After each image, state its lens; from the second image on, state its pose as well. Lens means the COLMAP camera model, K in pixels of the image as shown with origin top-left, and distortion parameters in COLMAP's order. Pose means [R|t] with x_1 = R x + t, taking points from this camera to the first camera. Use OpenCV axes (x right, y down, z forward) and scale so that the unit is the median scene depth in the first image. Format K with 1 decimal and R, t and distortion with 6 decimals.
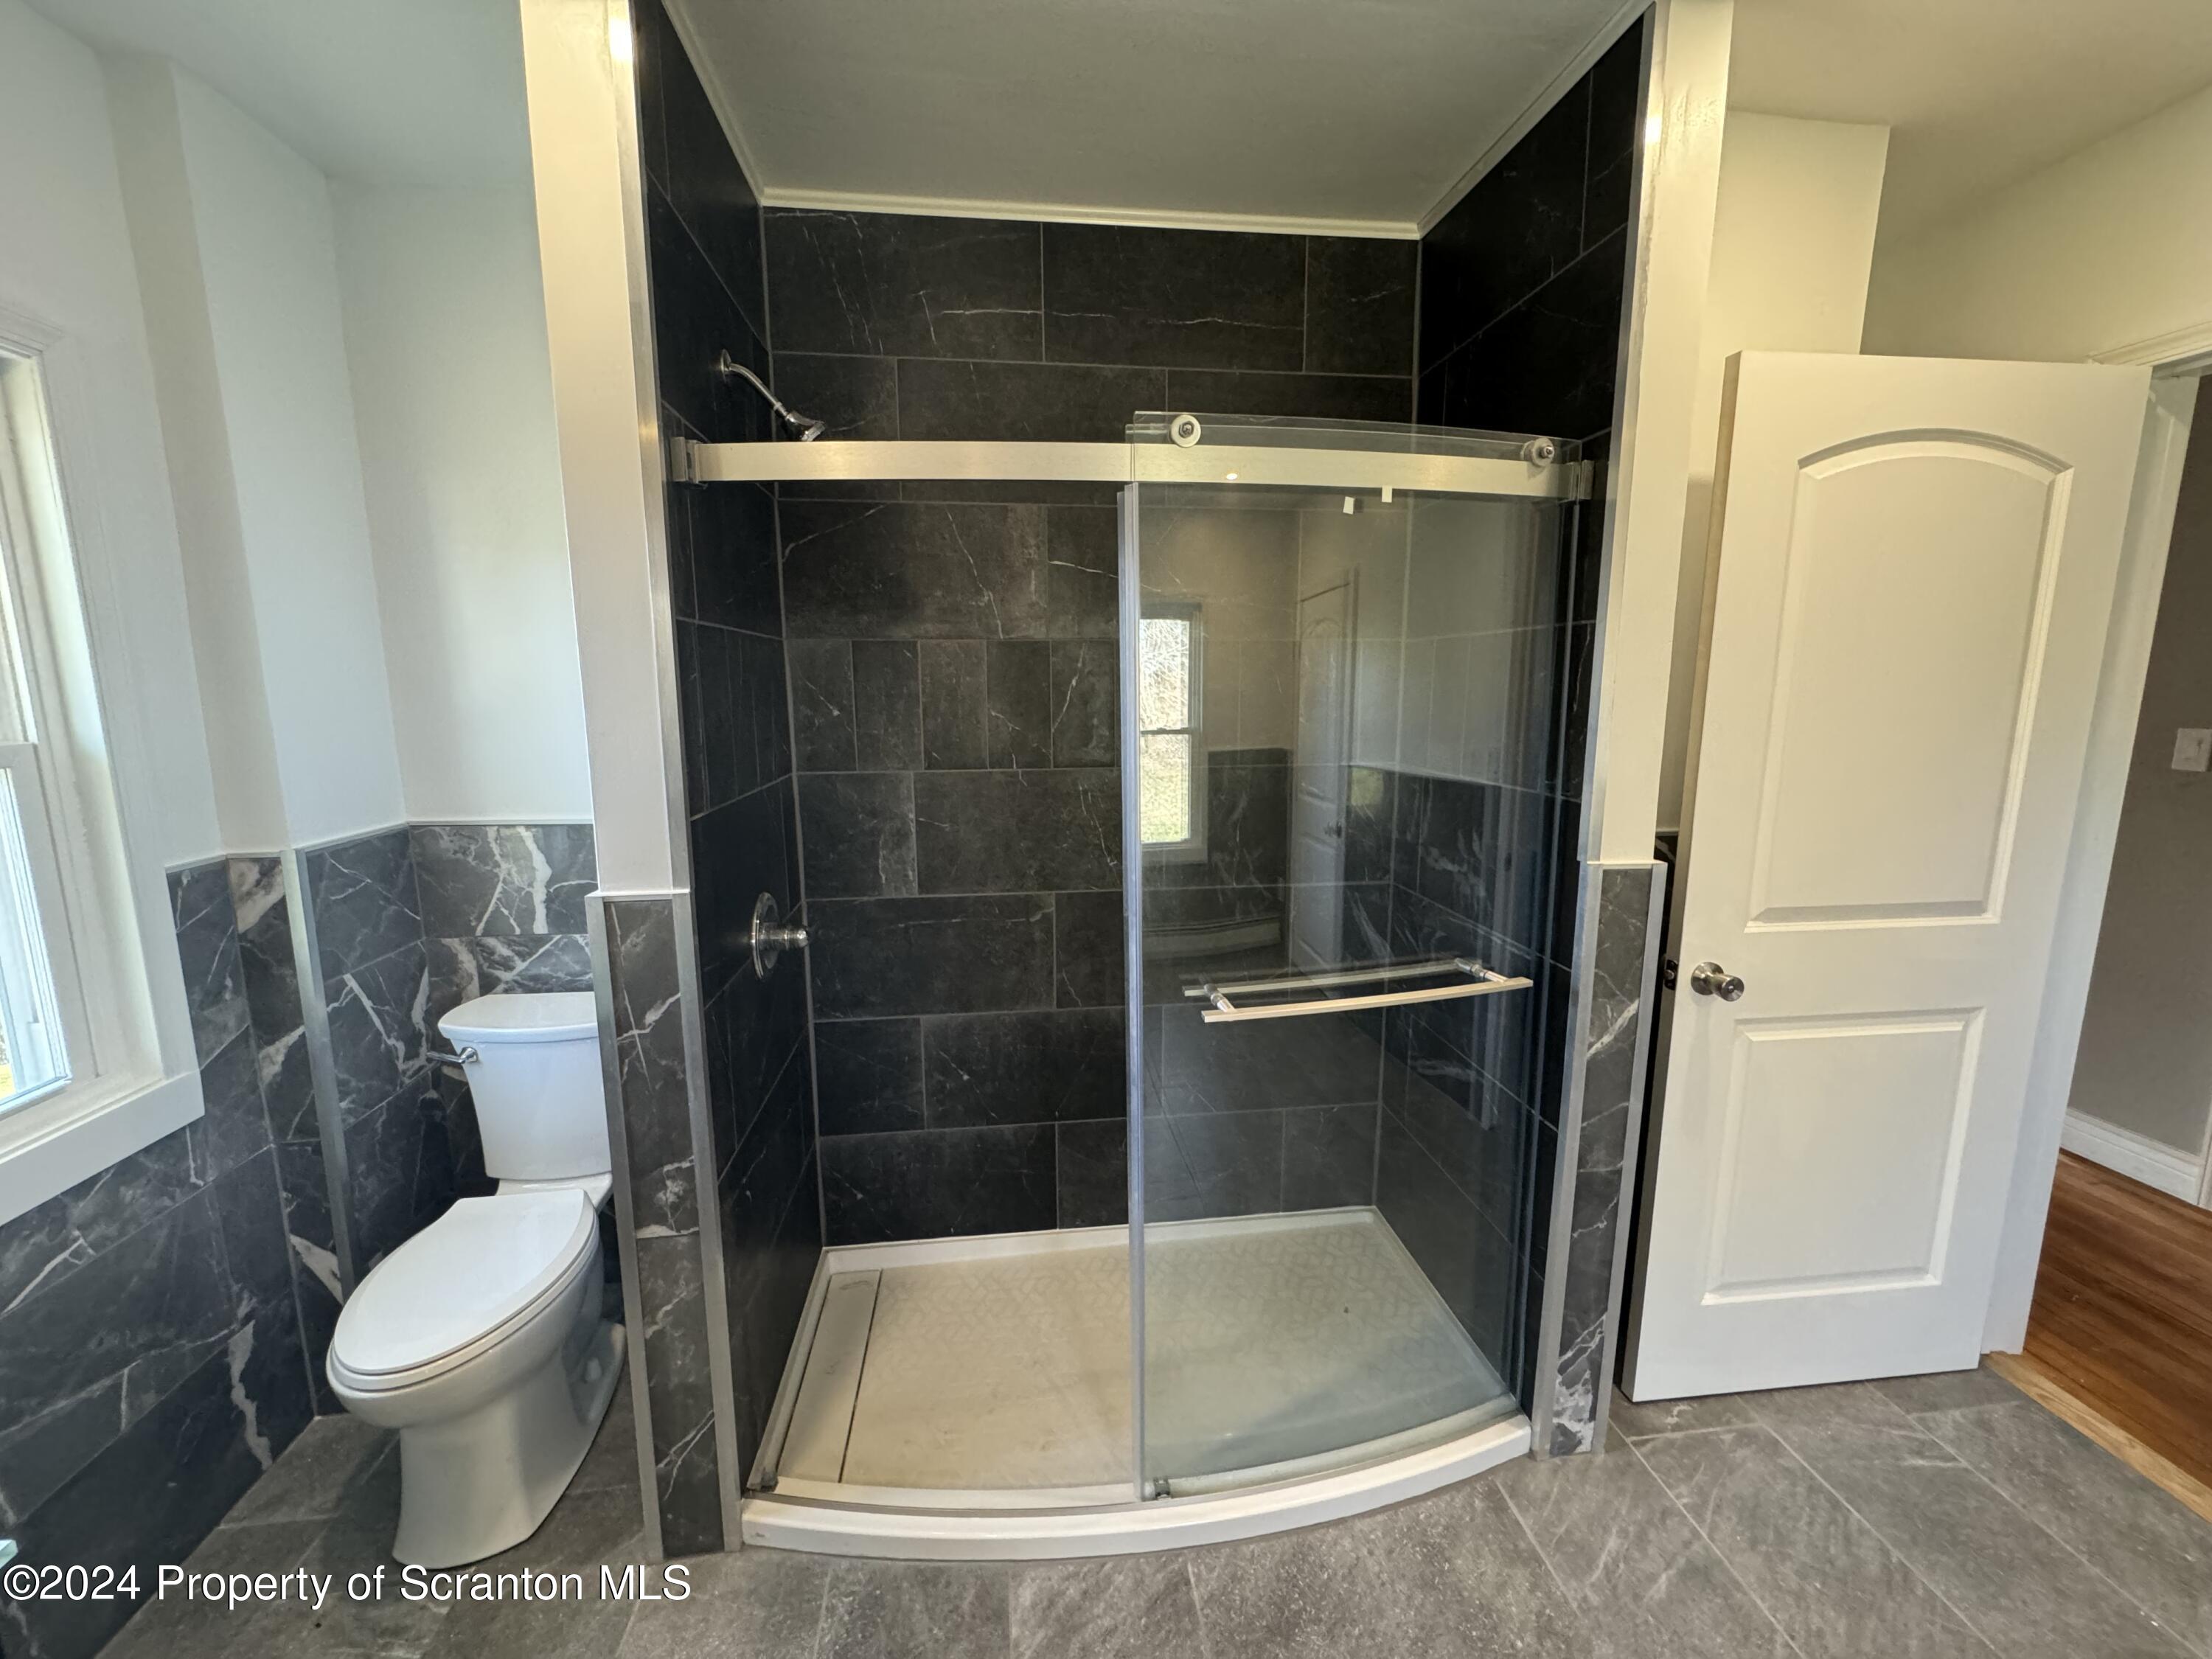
lens RADIAL K [[878.6, 0, 1105.7], [0, 878.6, 824.5], [0, 0, 1]] dist [-0.001637, 0.000090]
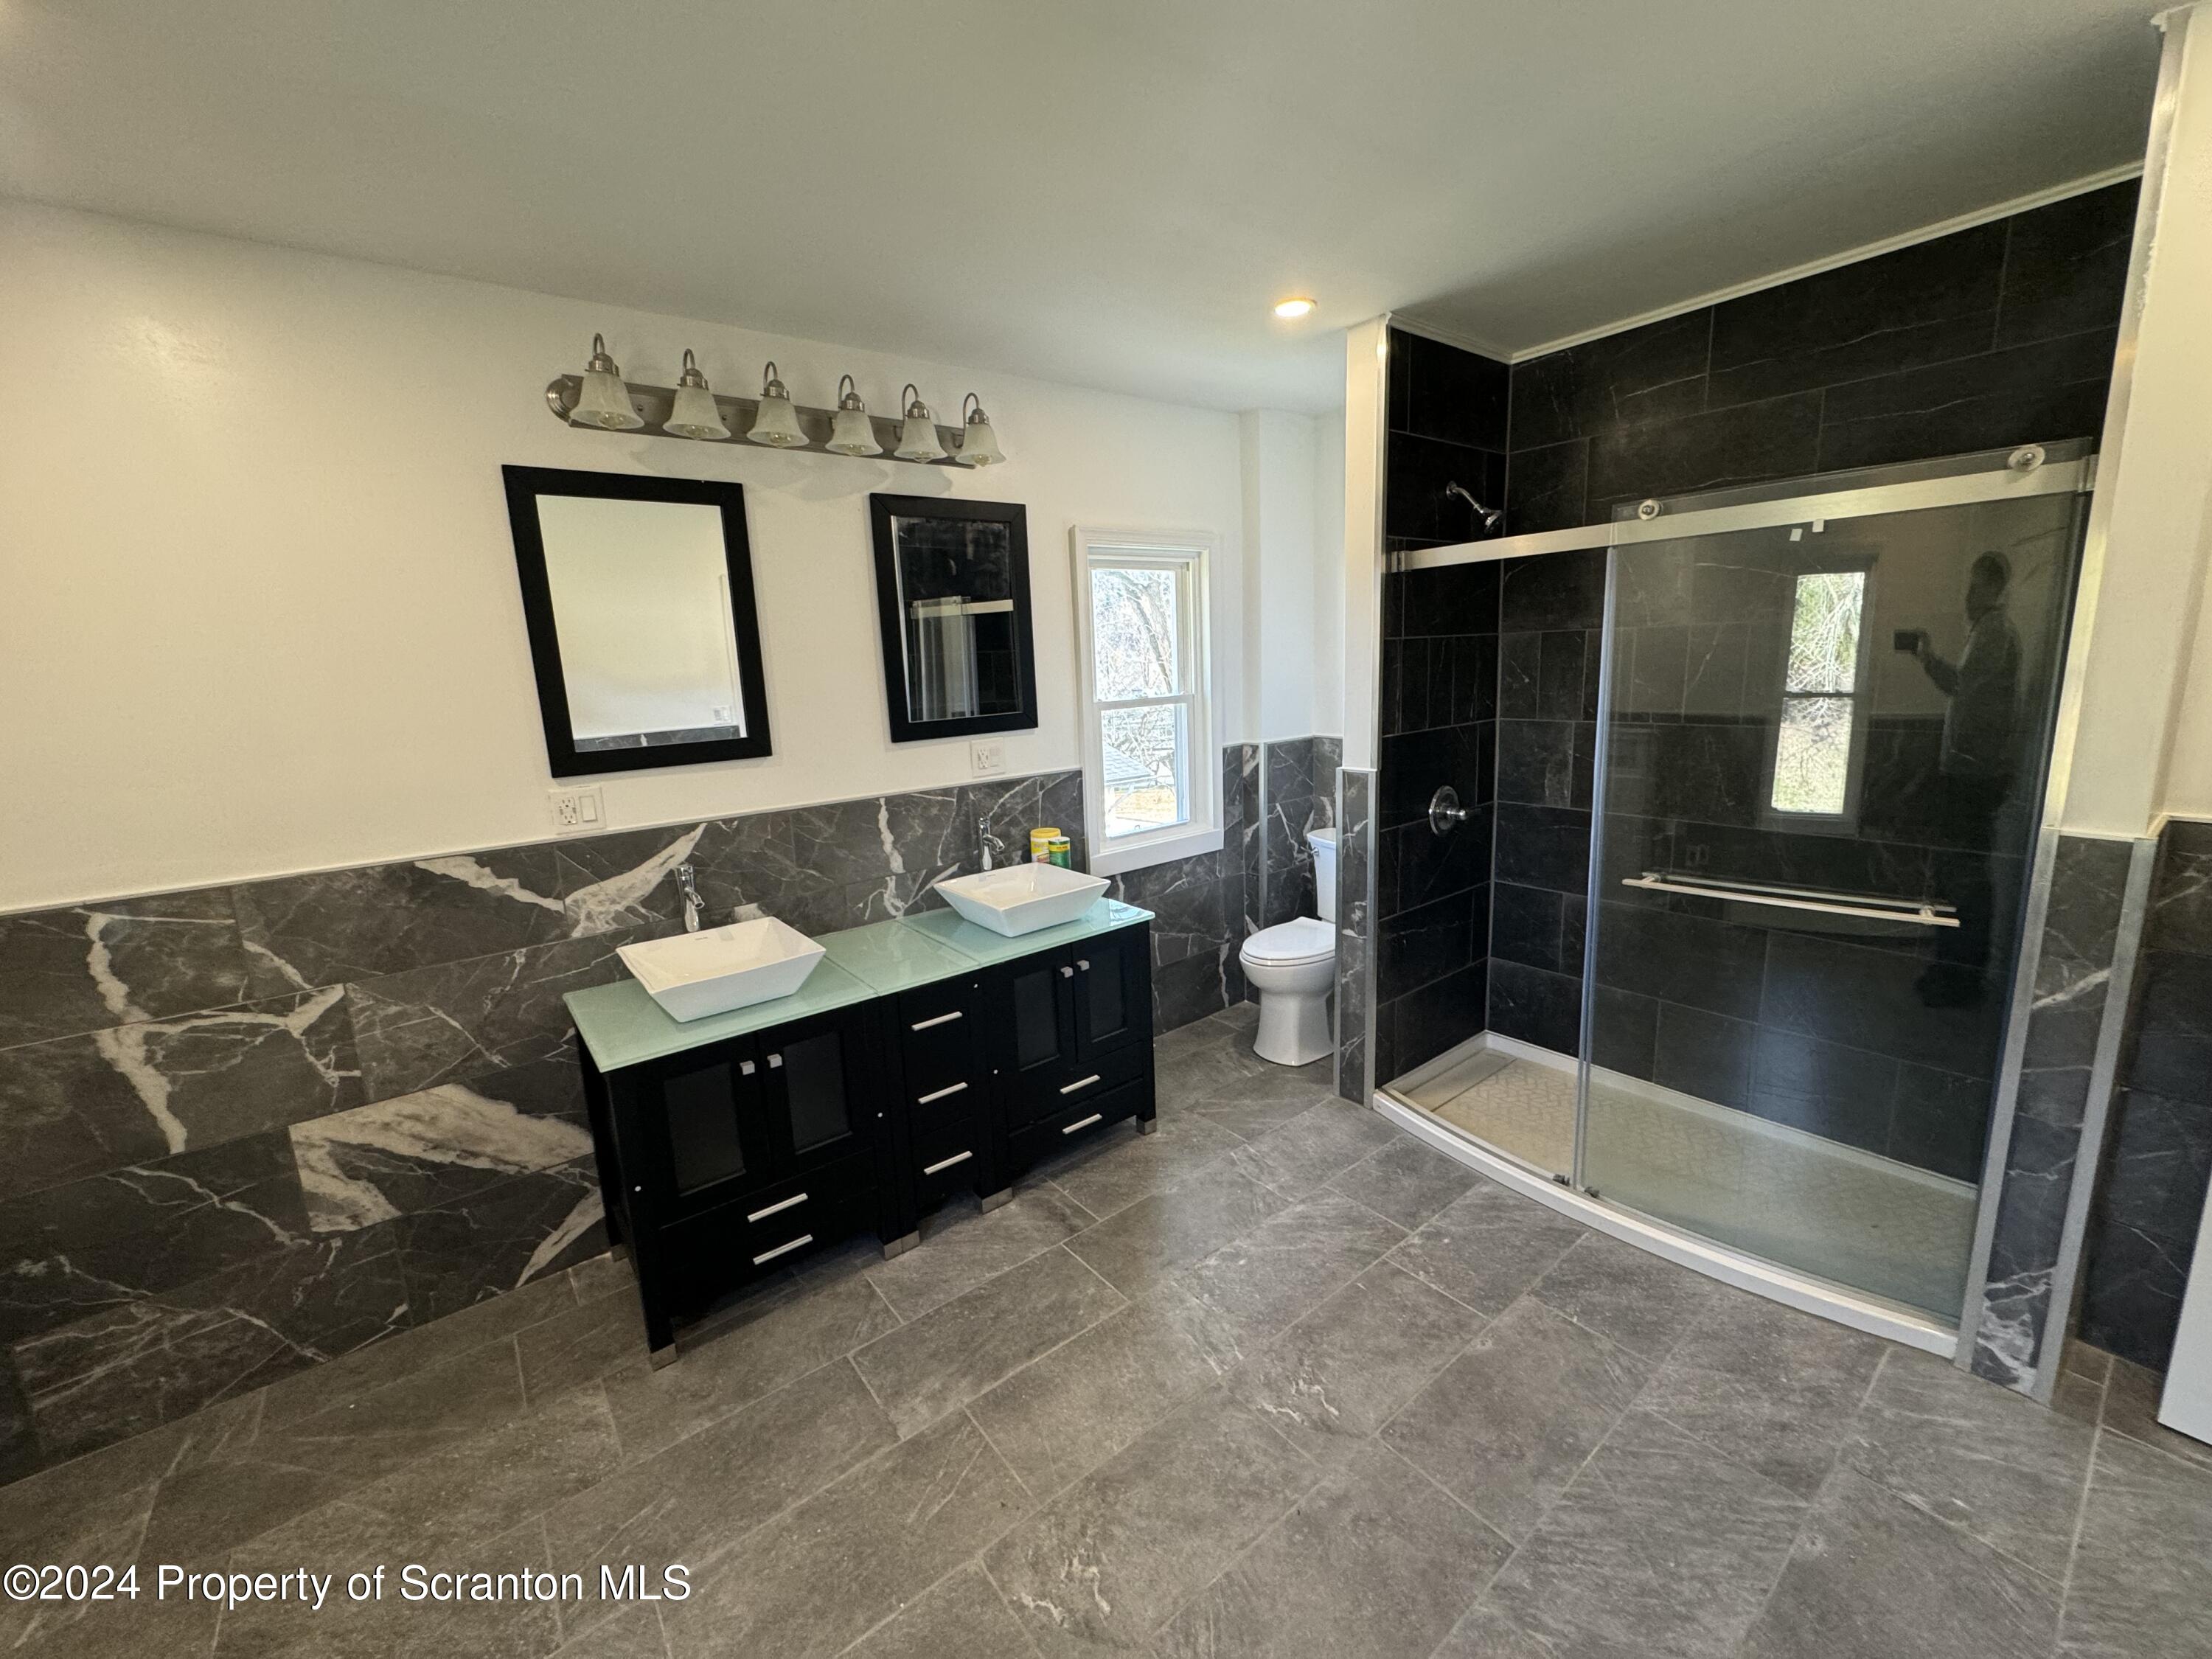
lens RADIAL K [[878.6, 0, 1106.1], [0, 878.6, 825.2], [0, 0, 1]] dist [-0.001637, 0.000090]
pose [[0.518310, 0.143463, -0.843074, 0.807274], [-0.093598, 0.989423, 0.110824, 0.027062], [0.850056, 0.021469, 0.526255, -0.531552]]
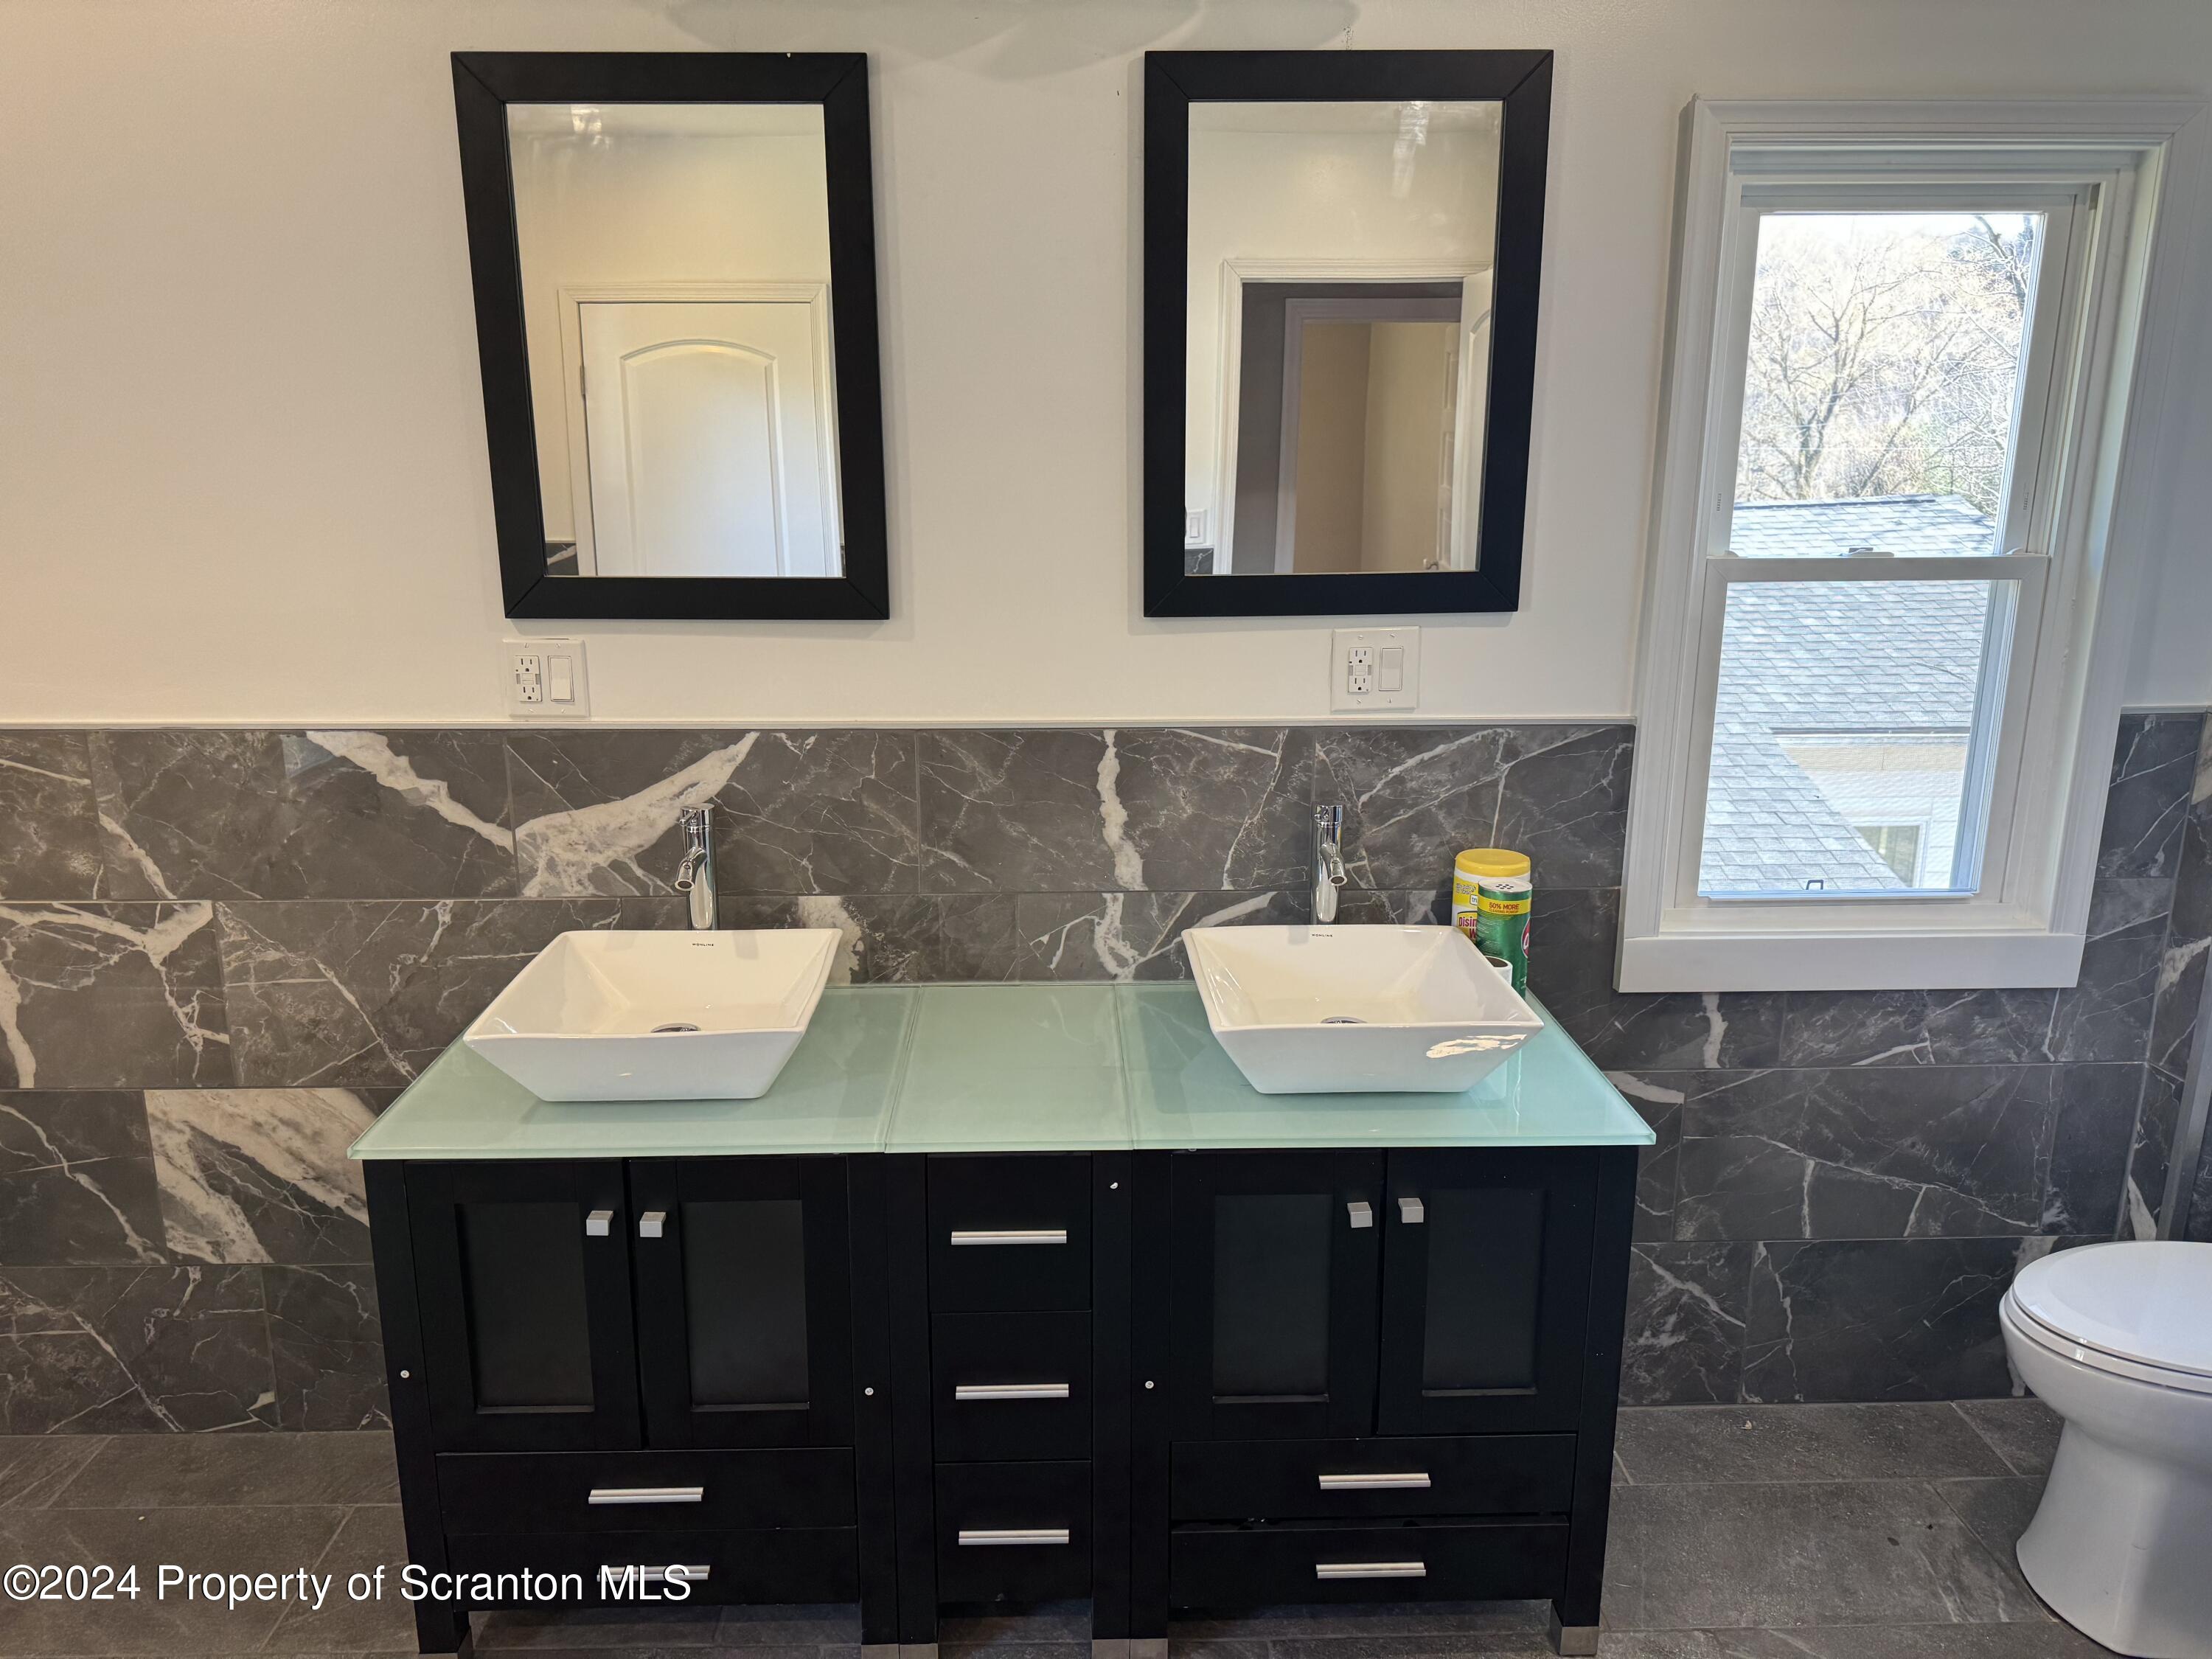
lens RADIAL K [[1559.0, 0, 1094.1], [0, 1559.0, 831.2], [0, 0, 1]] dist [0.045065, -0.046054]
pose [[-0.094934, 0.242703, -0.965444, 0.540435], [-0.153686, 0.954624, 0.255095, -0.069964], [0.983549, 0.172592, -0.053326, 0.078964]]
